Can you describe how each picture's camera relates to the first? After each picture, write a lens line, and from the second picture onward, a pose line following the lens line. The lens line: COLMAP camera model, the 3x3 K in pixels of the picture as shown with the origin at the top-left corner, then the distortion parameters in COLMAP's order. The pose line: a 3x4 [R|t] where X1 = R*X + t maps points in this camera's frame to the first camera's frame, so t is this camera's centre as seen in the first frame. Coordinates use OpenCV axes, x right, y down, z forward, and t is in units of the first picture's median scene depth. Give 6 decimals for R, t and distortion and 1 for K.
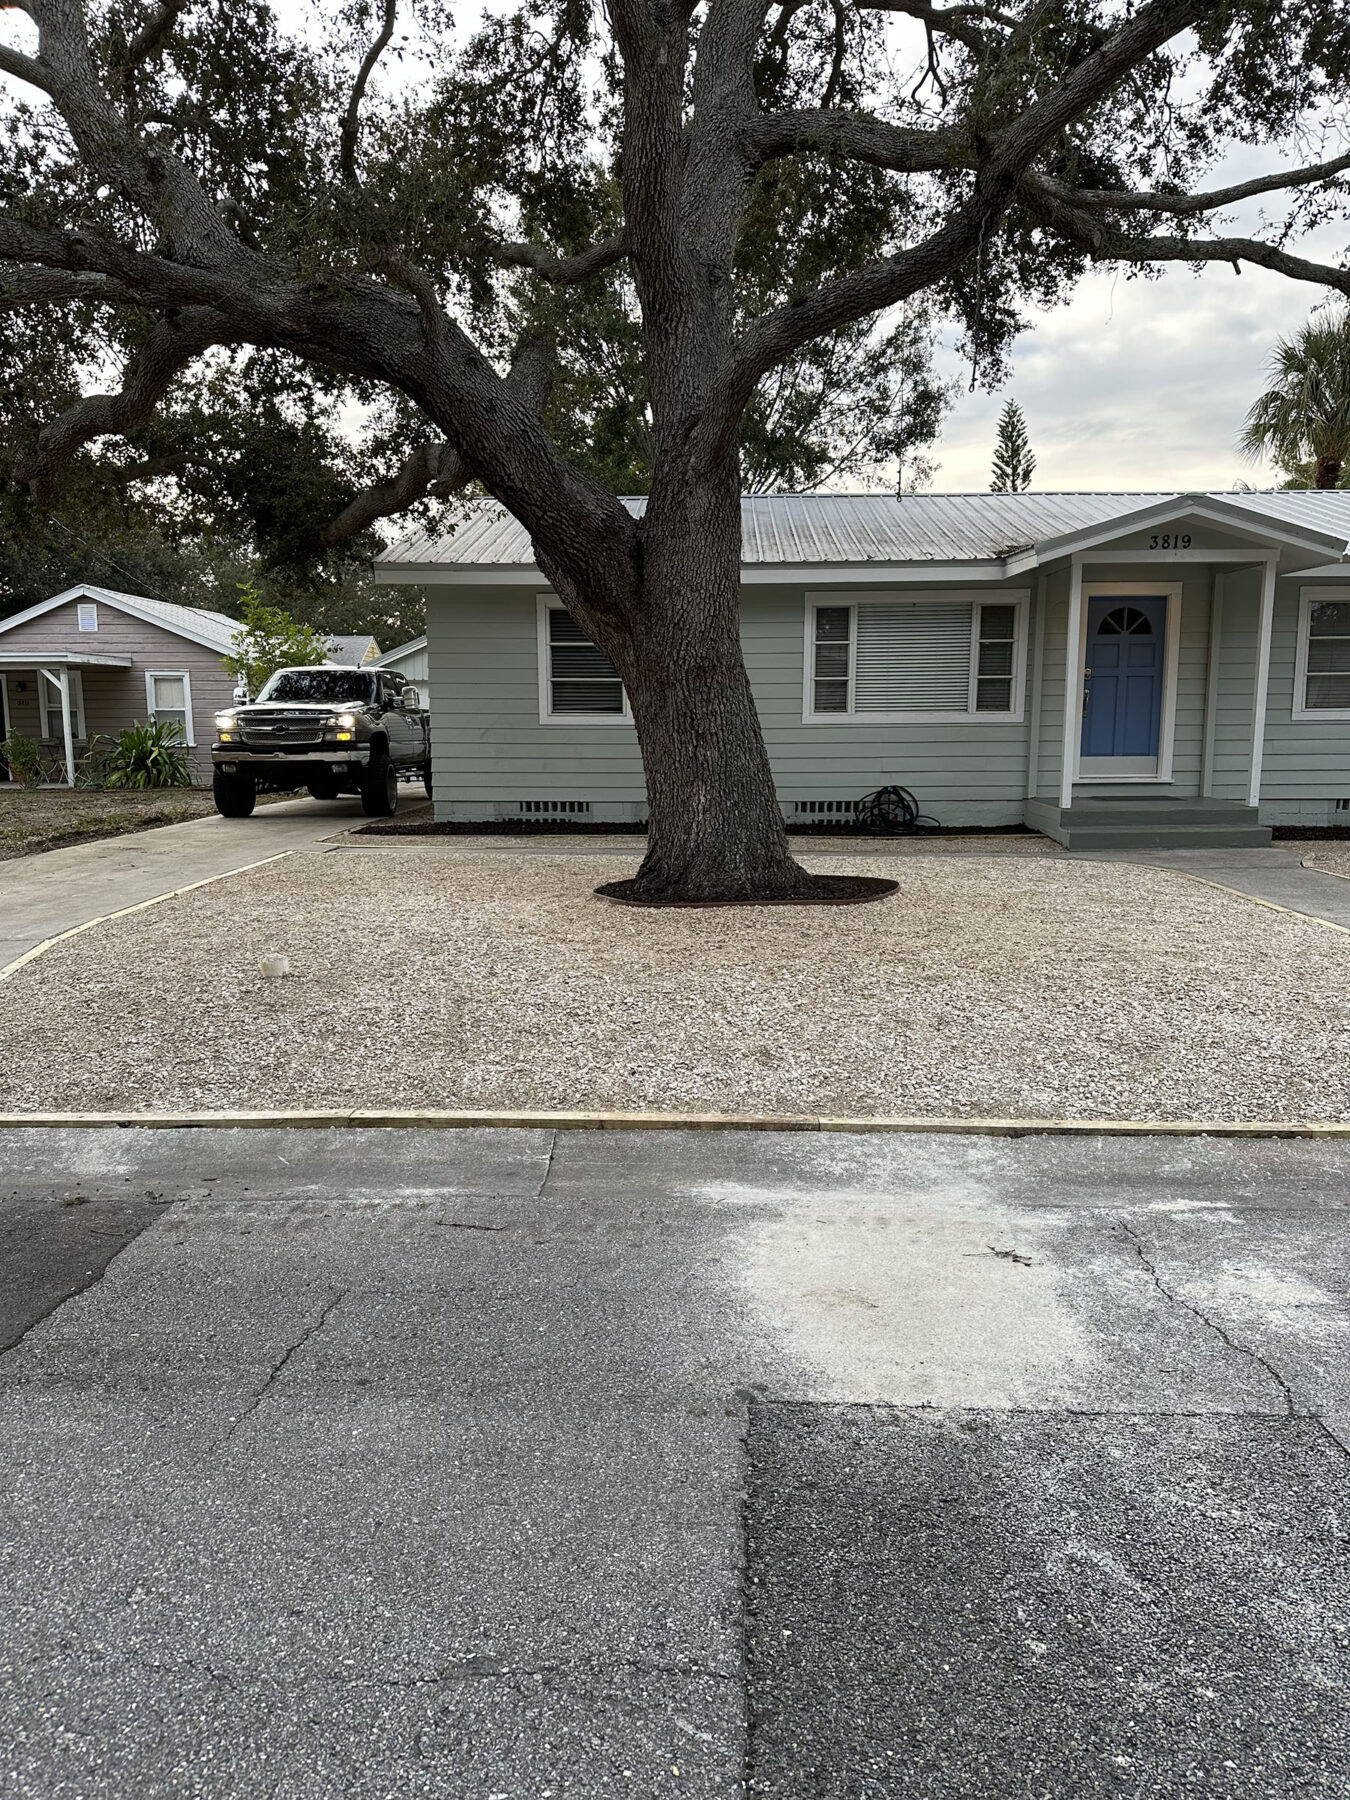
lens RADIAL K [[1252.6, 0, 675.0], [0, 1252.6, 900.0], [0, 0, 1]] dist [0.043608, -0.044405]
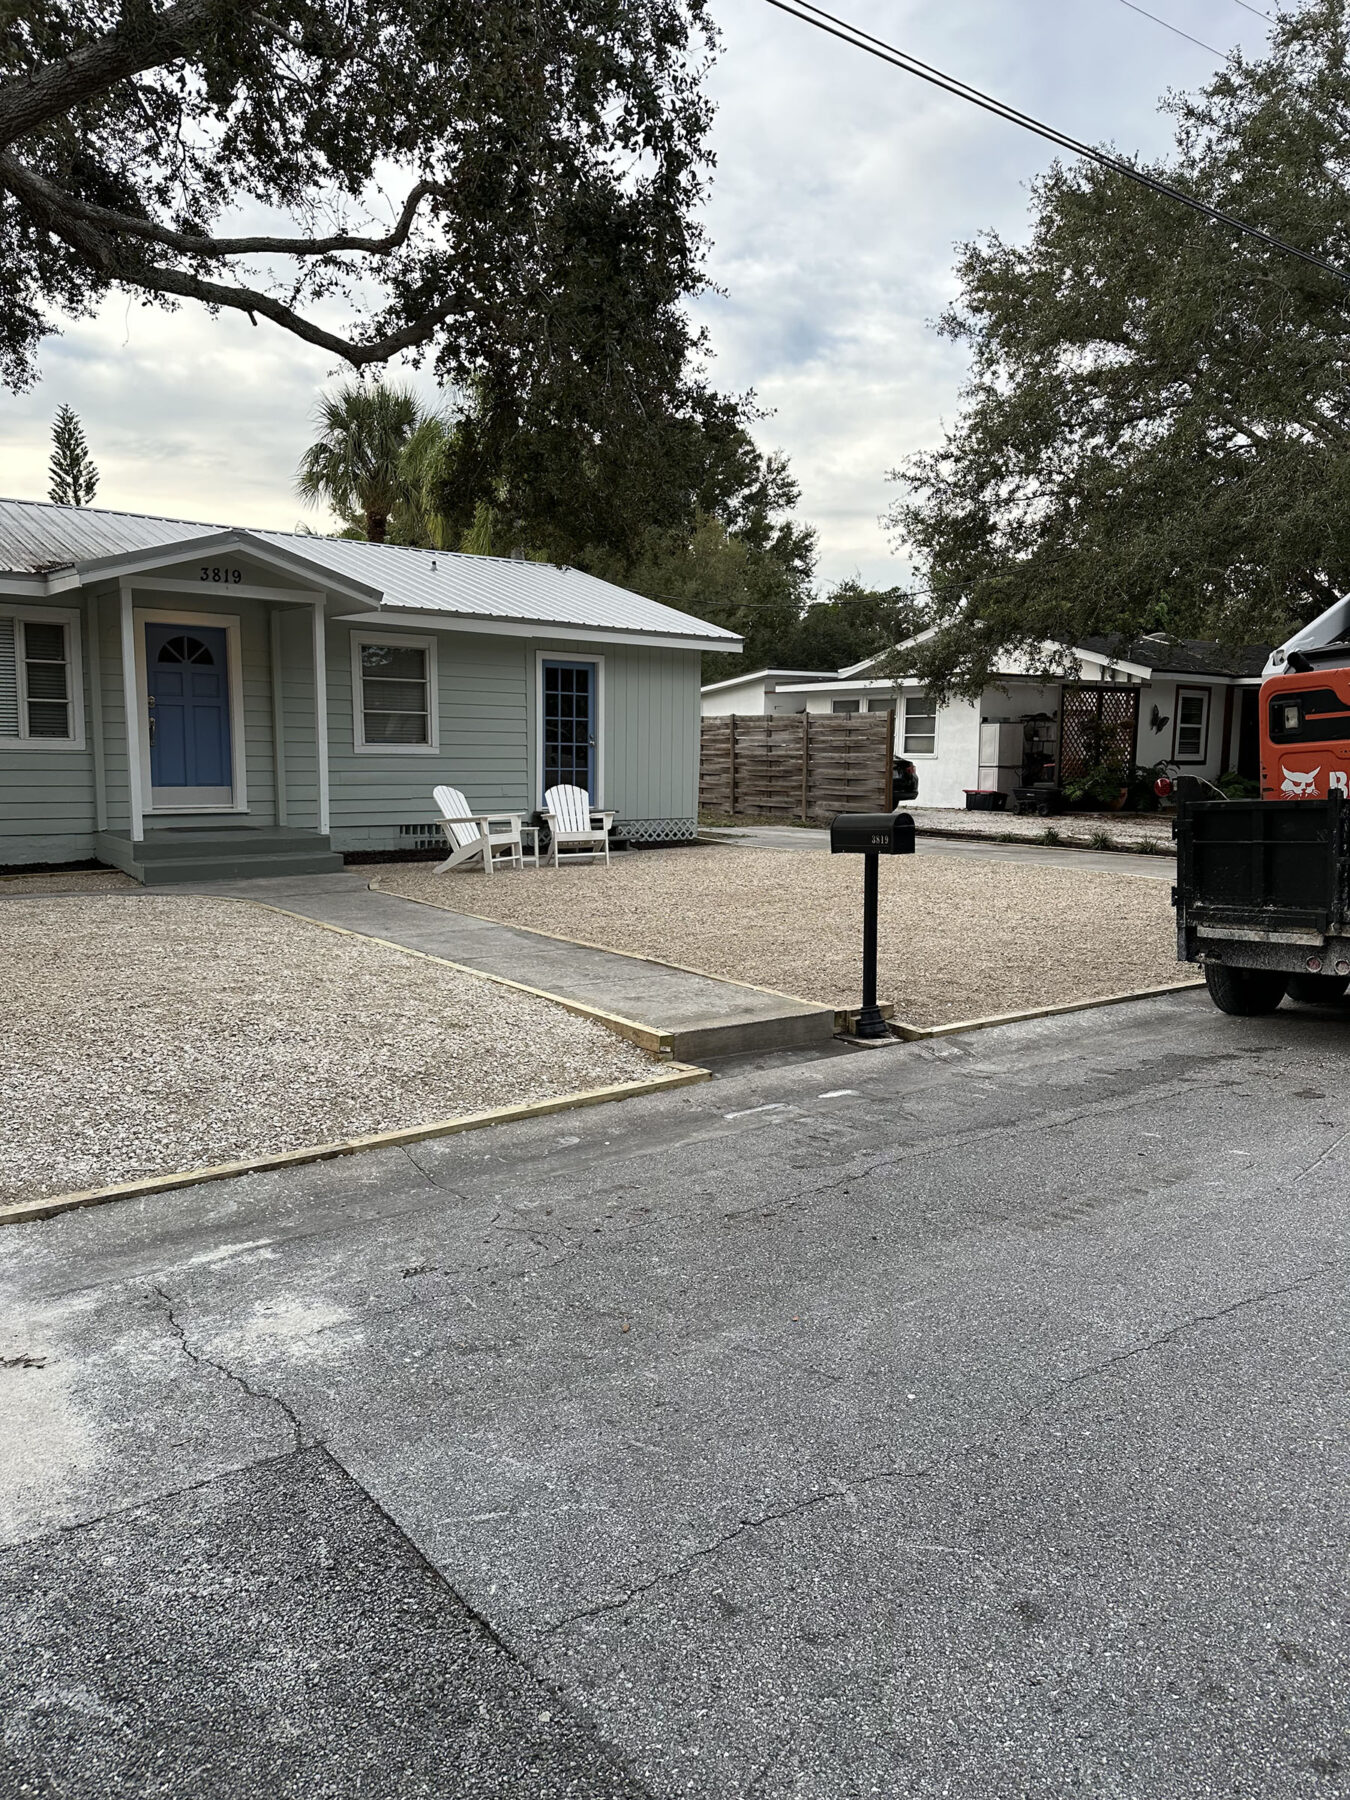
lens RADIAL K [[1257.2, 0, 675.0], [0, 1257.2, 900.0], [0, 0, 1]] dist [0.035022, -0.043944]
pose [[0.772658, -0.063435, 0.631646, 0.024484], [0.076962, 0.997016, 0.005984, -0.004196], [-0.630141, 0.043989, 0.775234, -0.000472]]
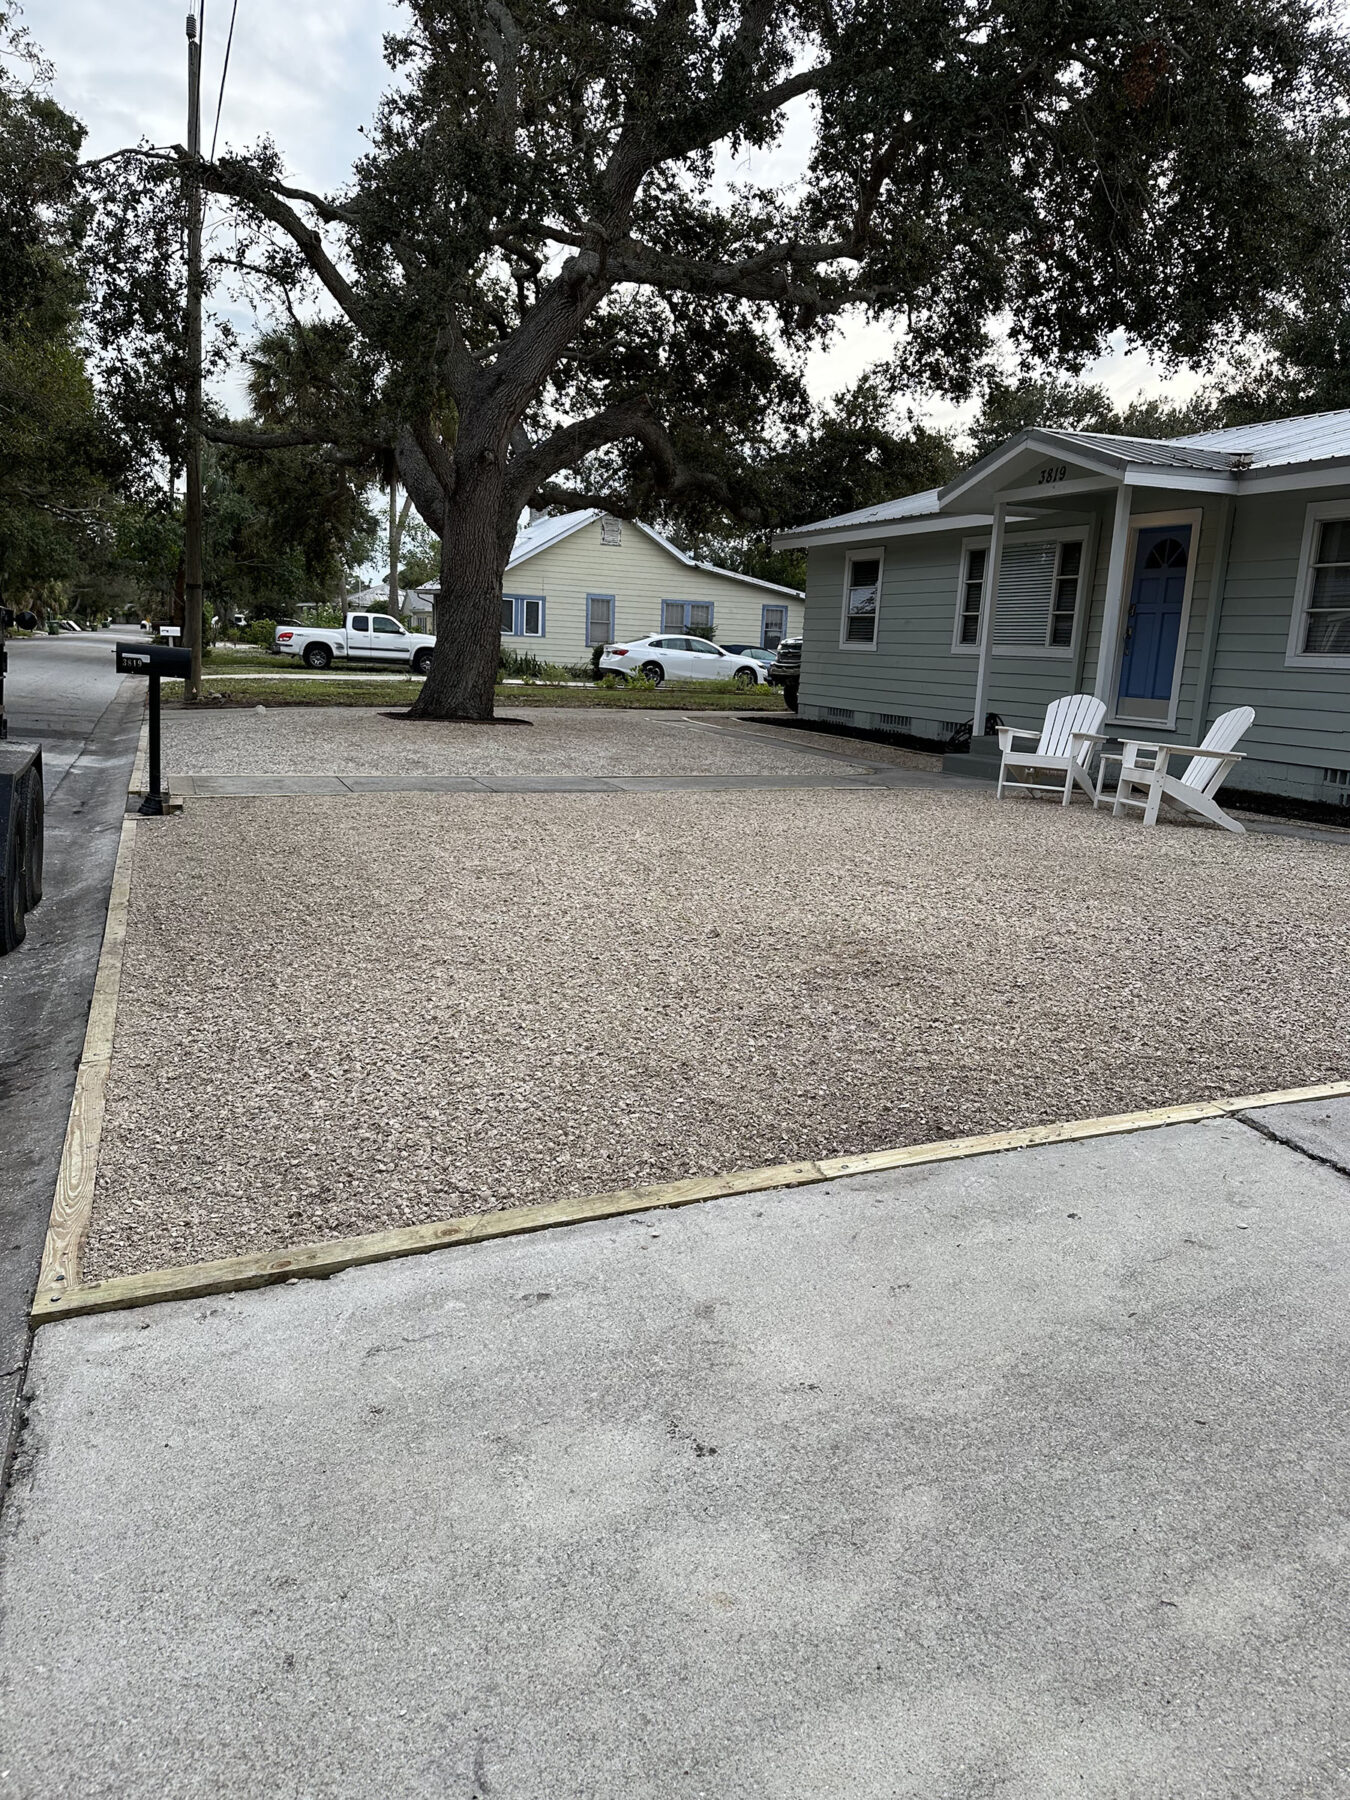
lens RADIAL K [[1252.6, 0, 675.0], [0, 1252.6, 900.0], [0, 0, 1]] dist [0.043608, -0.044405]
pose [[0.420003, 0.202719, -0.884592, 1.701326], [-0.166129, 0.975436, 0.144660, -0.071162], [0.892188, 0.086199, 0.443363, 0.440958]]
